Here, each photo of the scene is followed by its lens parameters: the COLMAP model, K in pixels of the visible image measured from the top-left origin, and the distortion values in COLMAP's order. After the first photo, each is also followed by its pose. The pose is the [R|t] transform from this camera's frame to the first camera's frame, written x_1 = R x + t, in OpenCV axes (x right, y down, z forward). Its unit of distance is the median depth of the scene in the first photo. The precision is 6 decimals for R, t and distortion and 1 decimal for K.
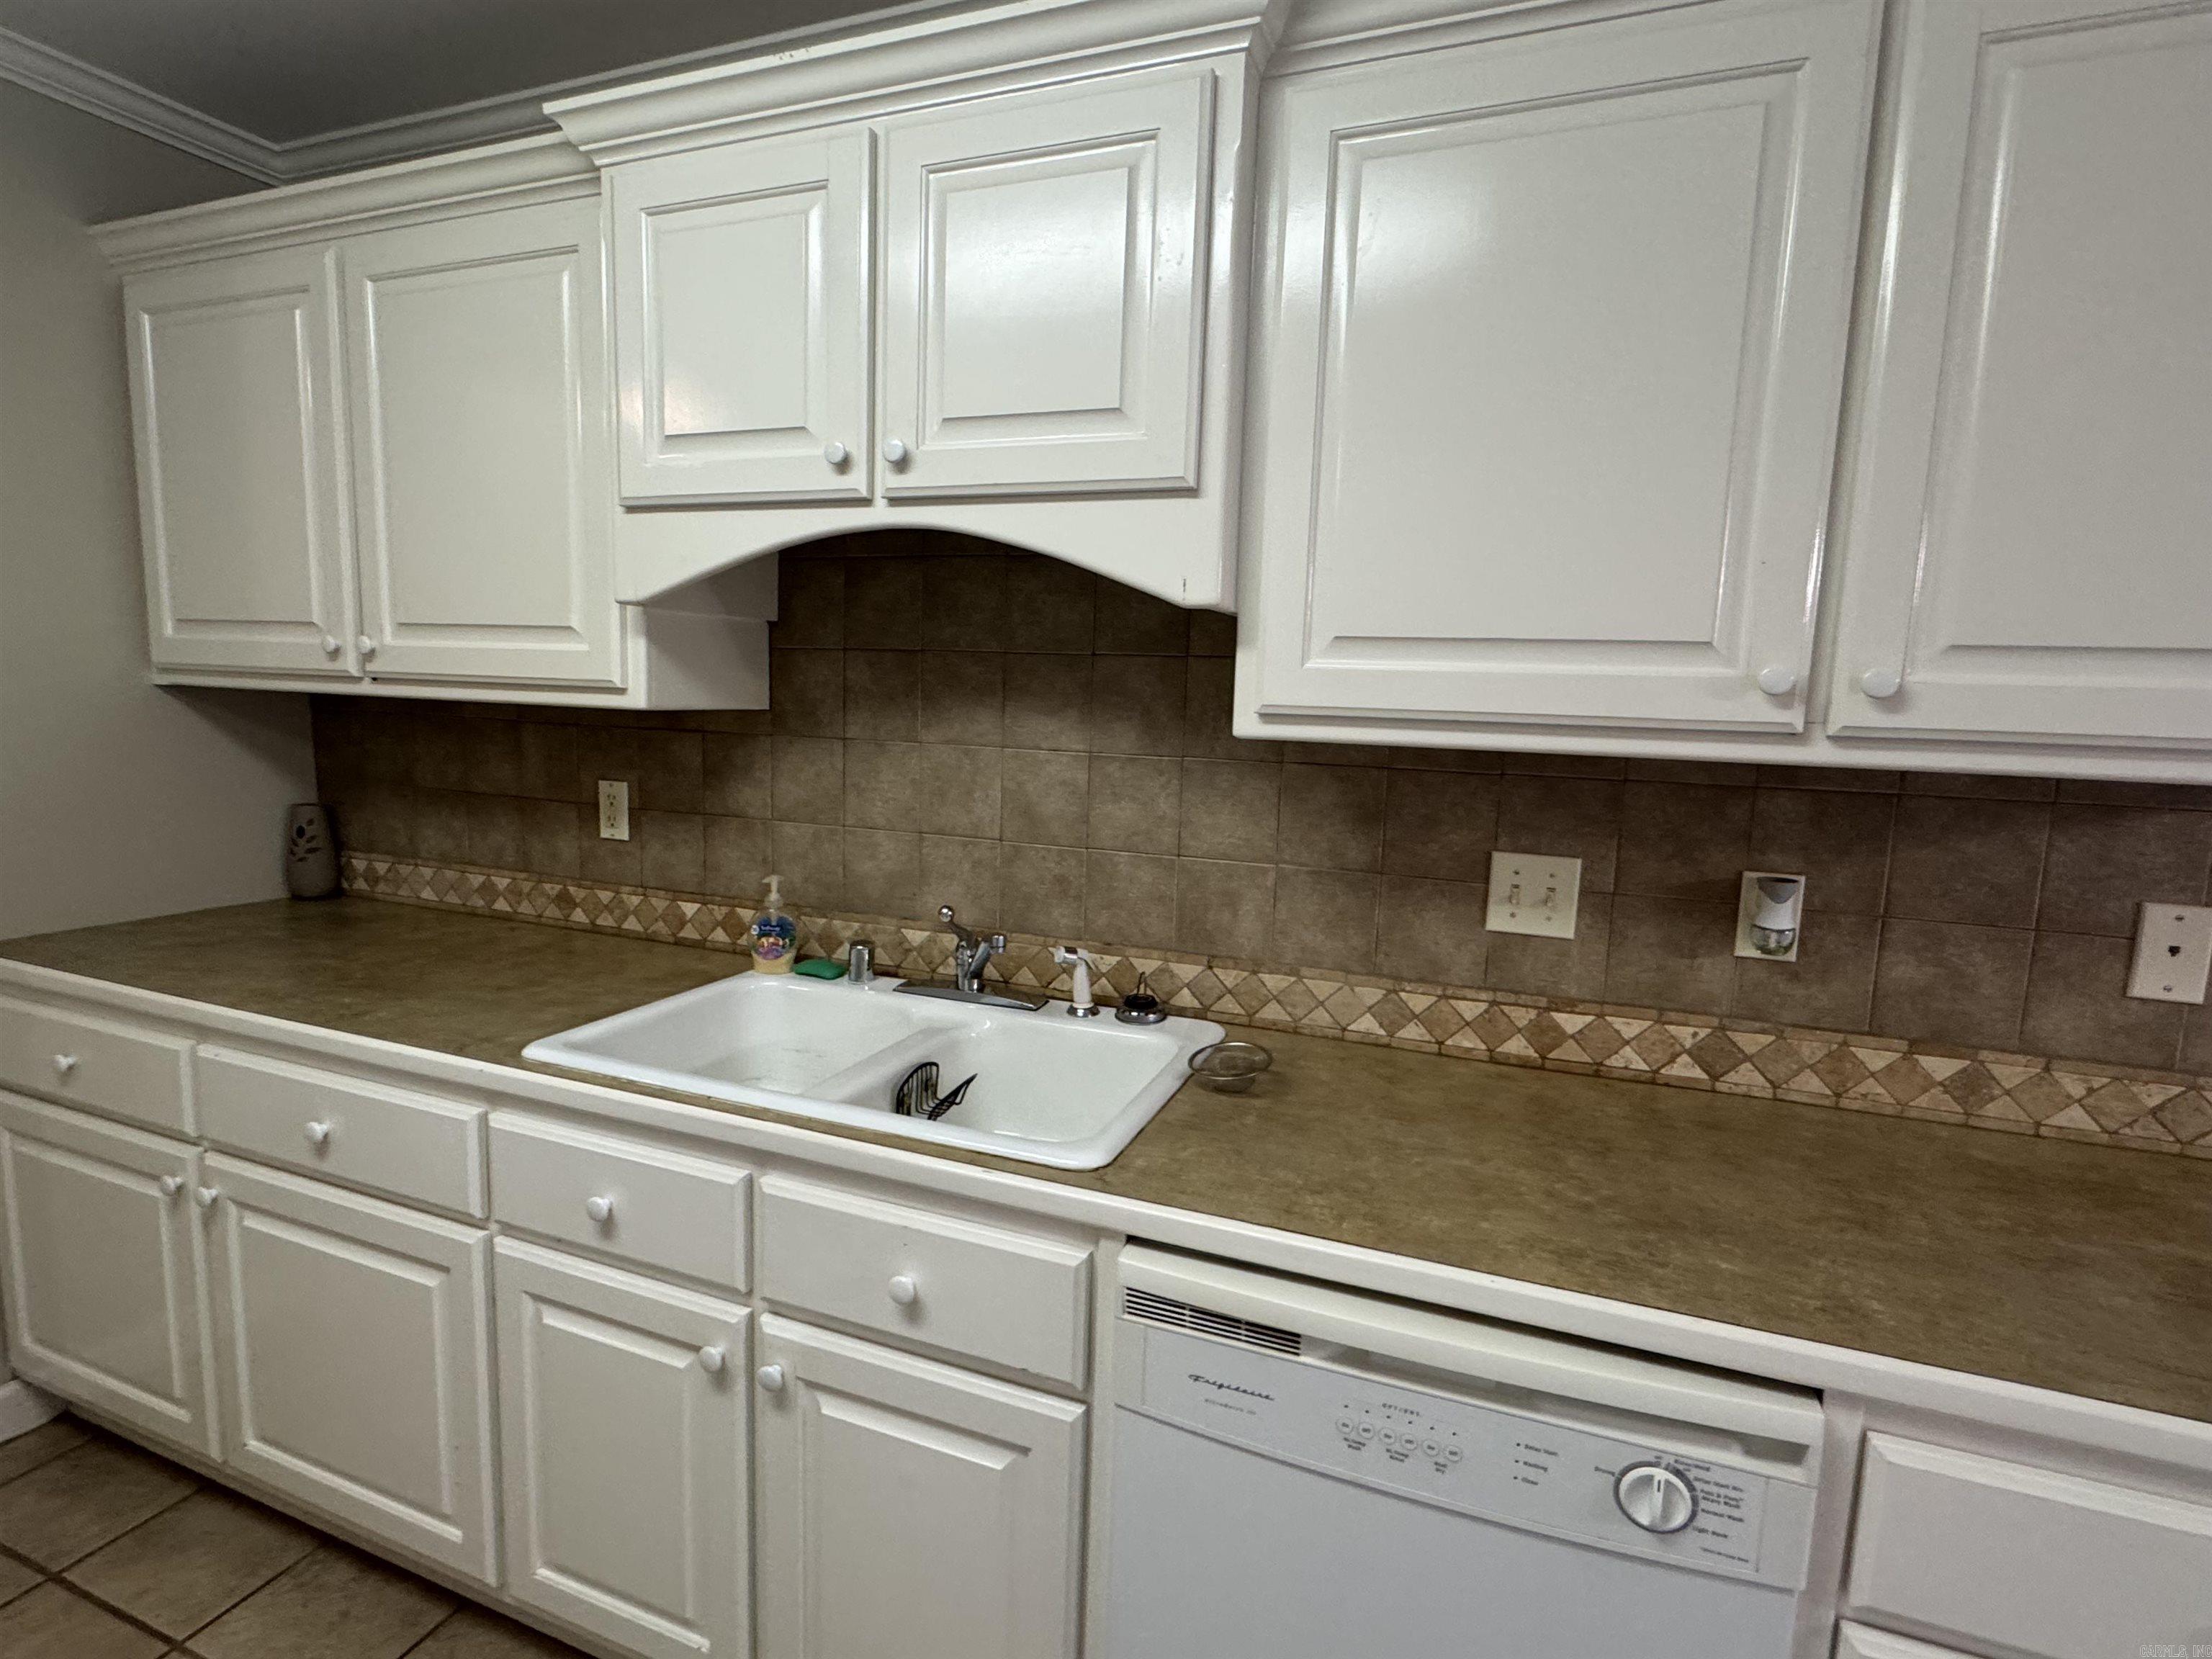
lens RADIAL K [[1098.3, 0, 1094.0], [0, 1098.3, 835.7], [0, 0, 1]] dist [-0.001774, -0.000075]
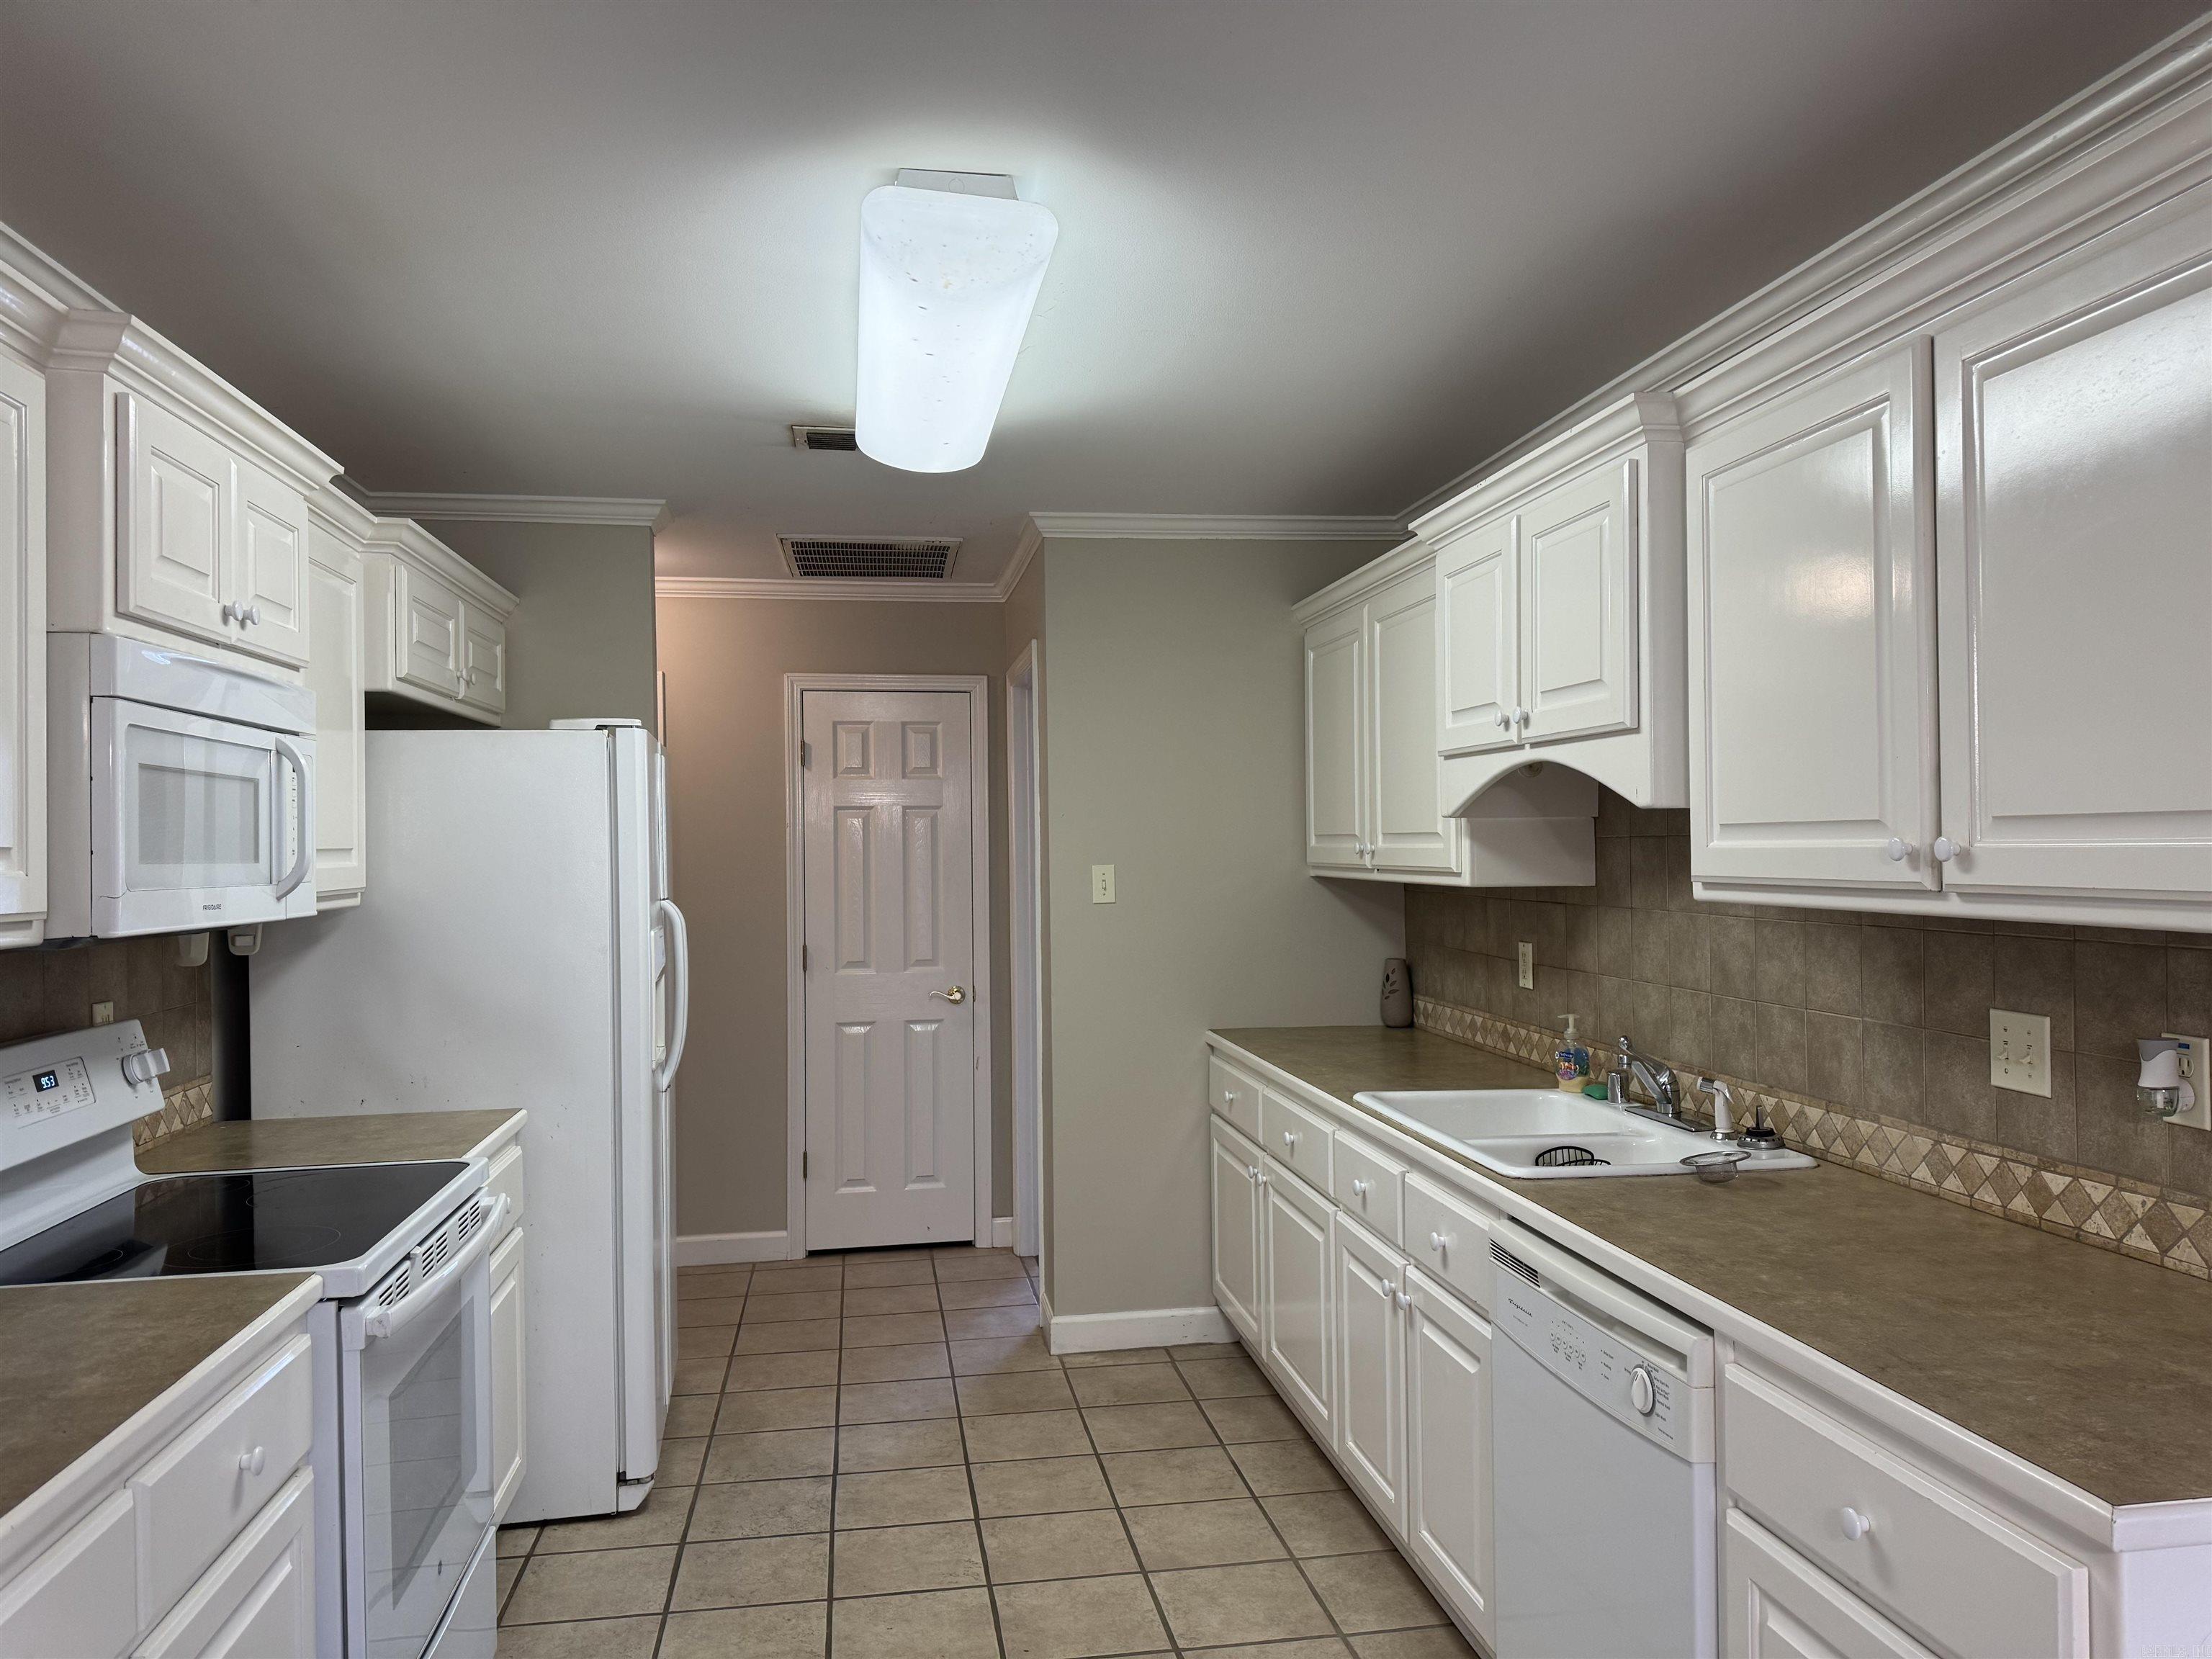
lens RADIAL K [[1571.2, 0, 1106.0], [0, 1571.2, 829.5], [0, 0, 1]] dist [0.045400, -0.070229]
pose [[0.508075, -0.046180, -0.860074, 1.159225], [-0.088896, 0.990417, -0.105693, 0.074289], [0.856713, 0.130157, 0.499101, -0.469232]]
